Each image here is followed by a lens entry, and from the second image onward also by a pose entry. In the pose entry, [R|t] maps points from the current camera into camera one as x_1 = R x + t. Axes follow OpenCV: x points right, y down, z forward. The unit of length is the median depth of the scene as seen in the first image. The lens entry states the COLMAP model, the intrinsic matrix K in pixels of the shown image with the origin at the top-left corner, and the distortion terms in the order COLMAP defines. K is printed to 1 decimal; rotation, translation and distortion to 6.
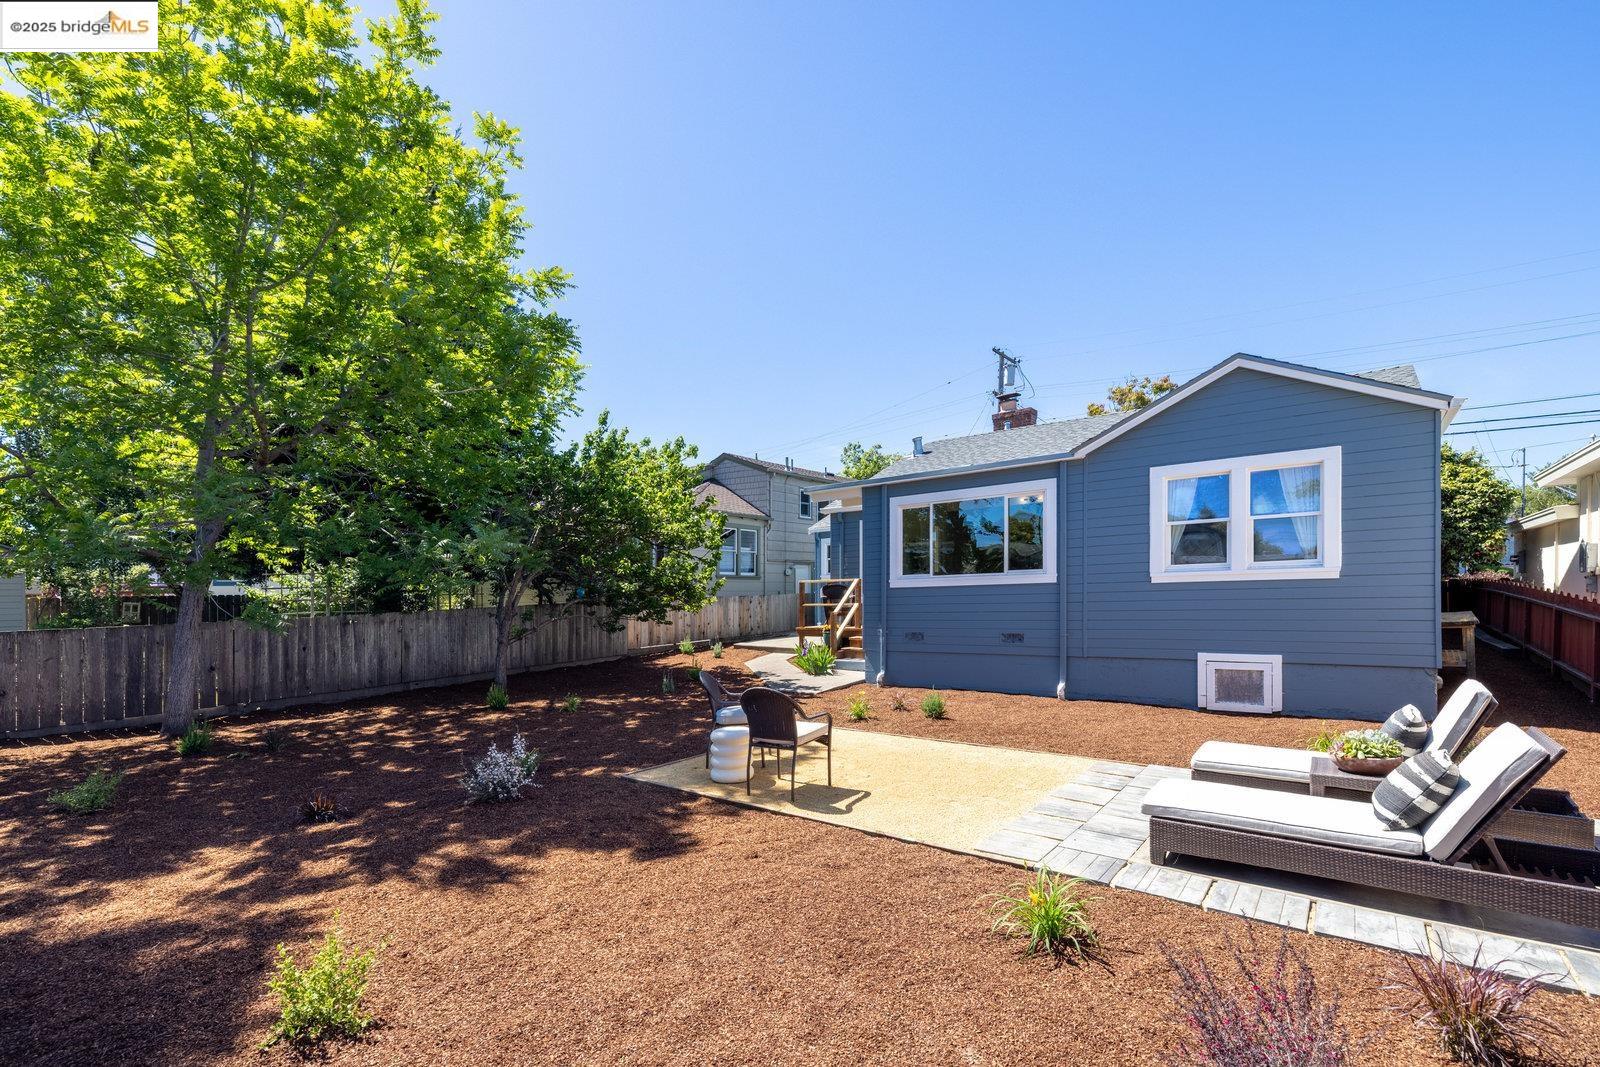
lens RADIAL K [[684.1, 0, 791.3], [0, 684.1, 589.2], [0, 0, 1]] dist [0.003271, -0.000072]
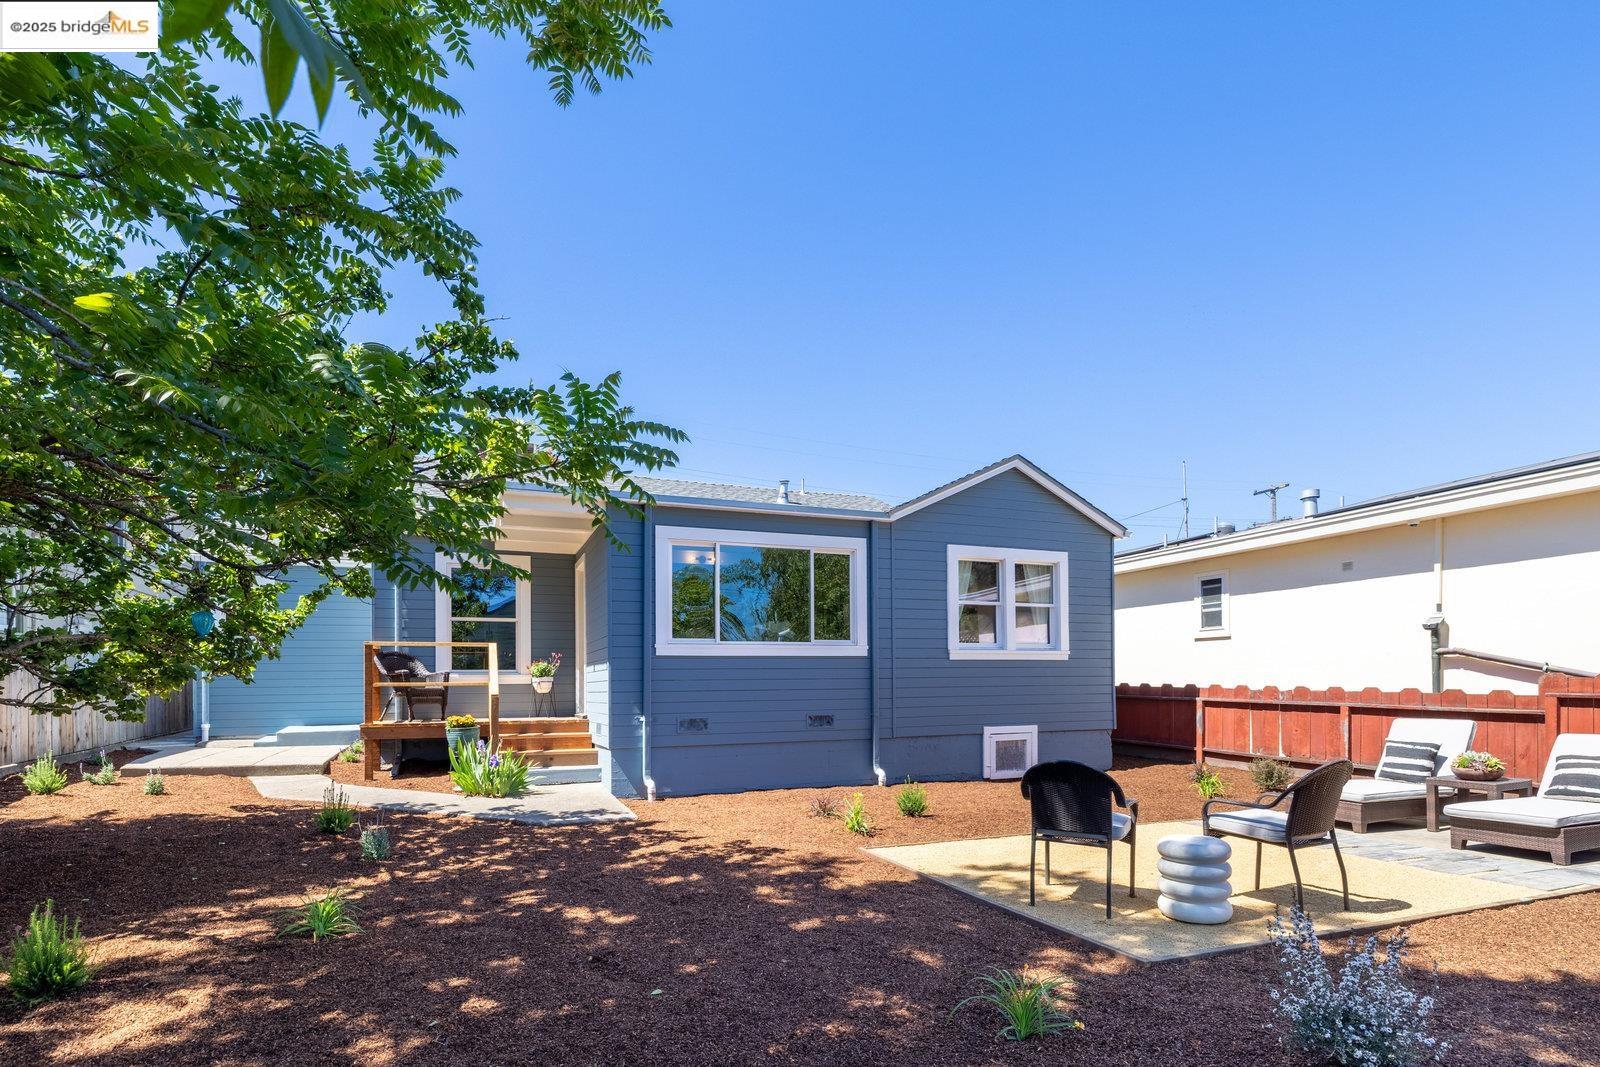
lens RADIAL K [[806.2, 0, 750.1], [0, 806.2, 682.3], [0, 0, 1]] dist [0.004820, -0.000304]
pose [[0.536405, 0.020450, 0.843713, -0.598237], [-0.011471, 0.999791, -0.016940, 0.045524], [-0.843883, -0.000592, 0.536527, 0.585966]]
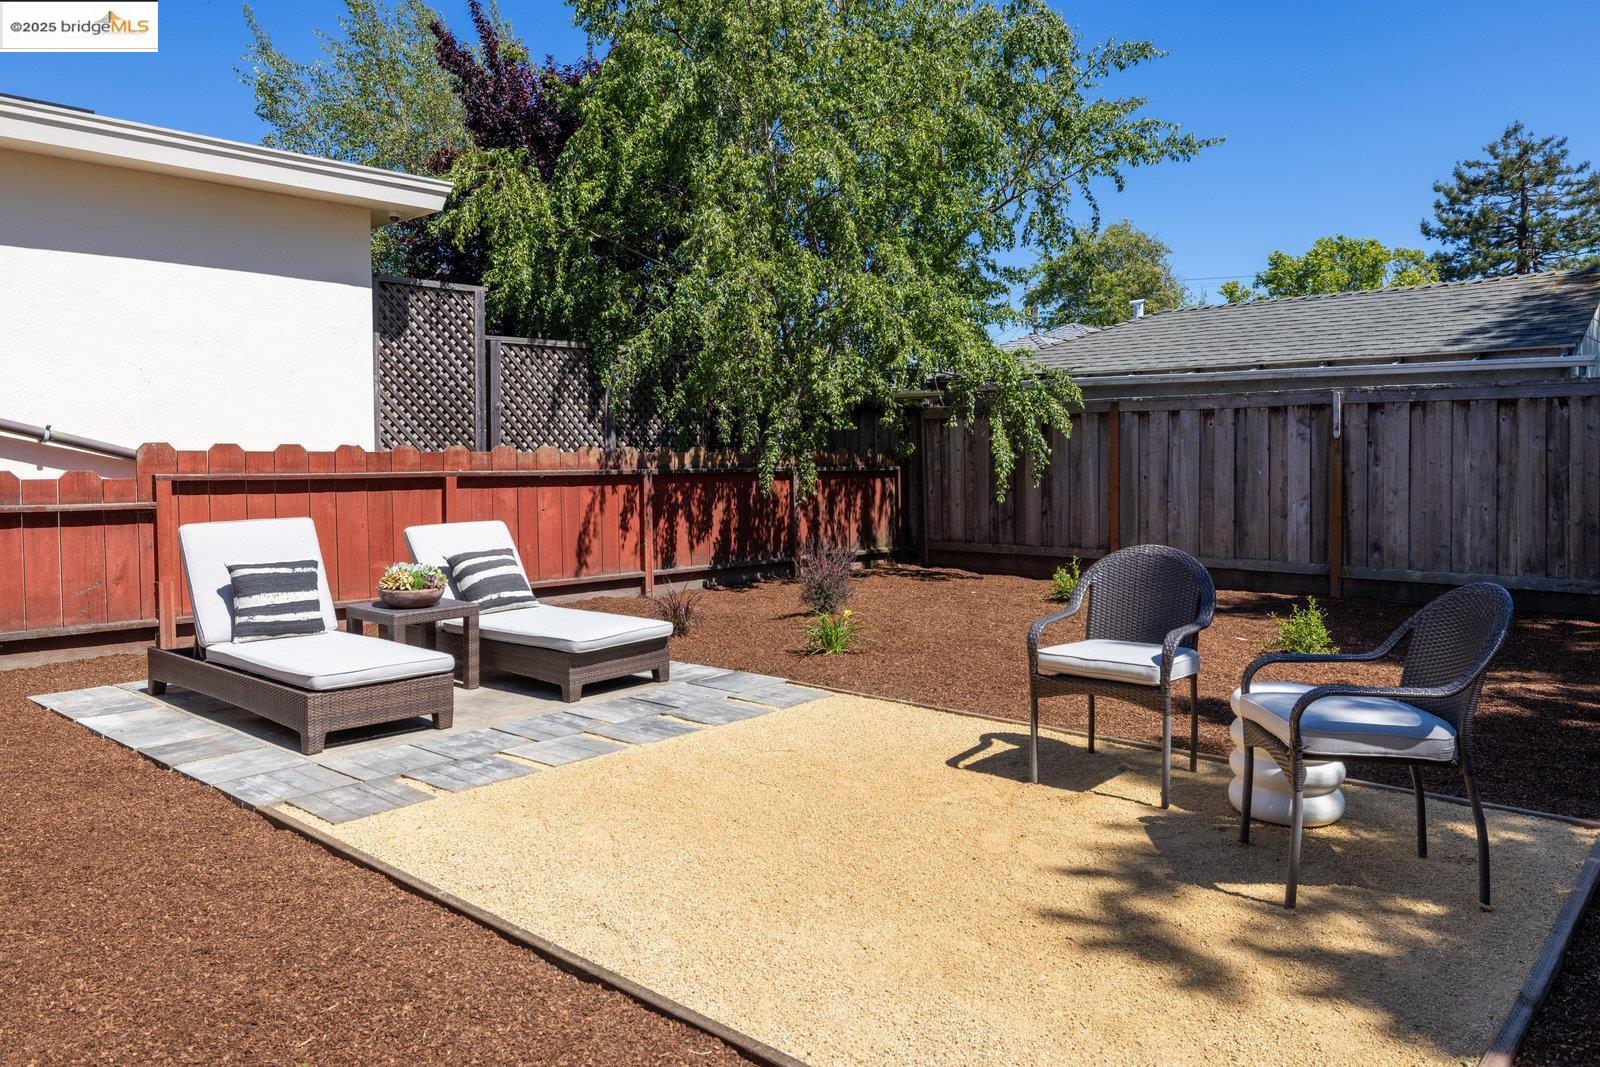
lens RADIAL K [[1137.3, 0, 793.0], [0, 1137.3, 497.1], [0, 0, 1]] dist [-0.007464, 0.008998]
pose [[-0.997683, 0.025448, 0.063088, 0.098704], [0.027366, 0.999184, 0.029715, 0.036606], [-0.062280, 0.031373, -0.997566, 1.066098]]
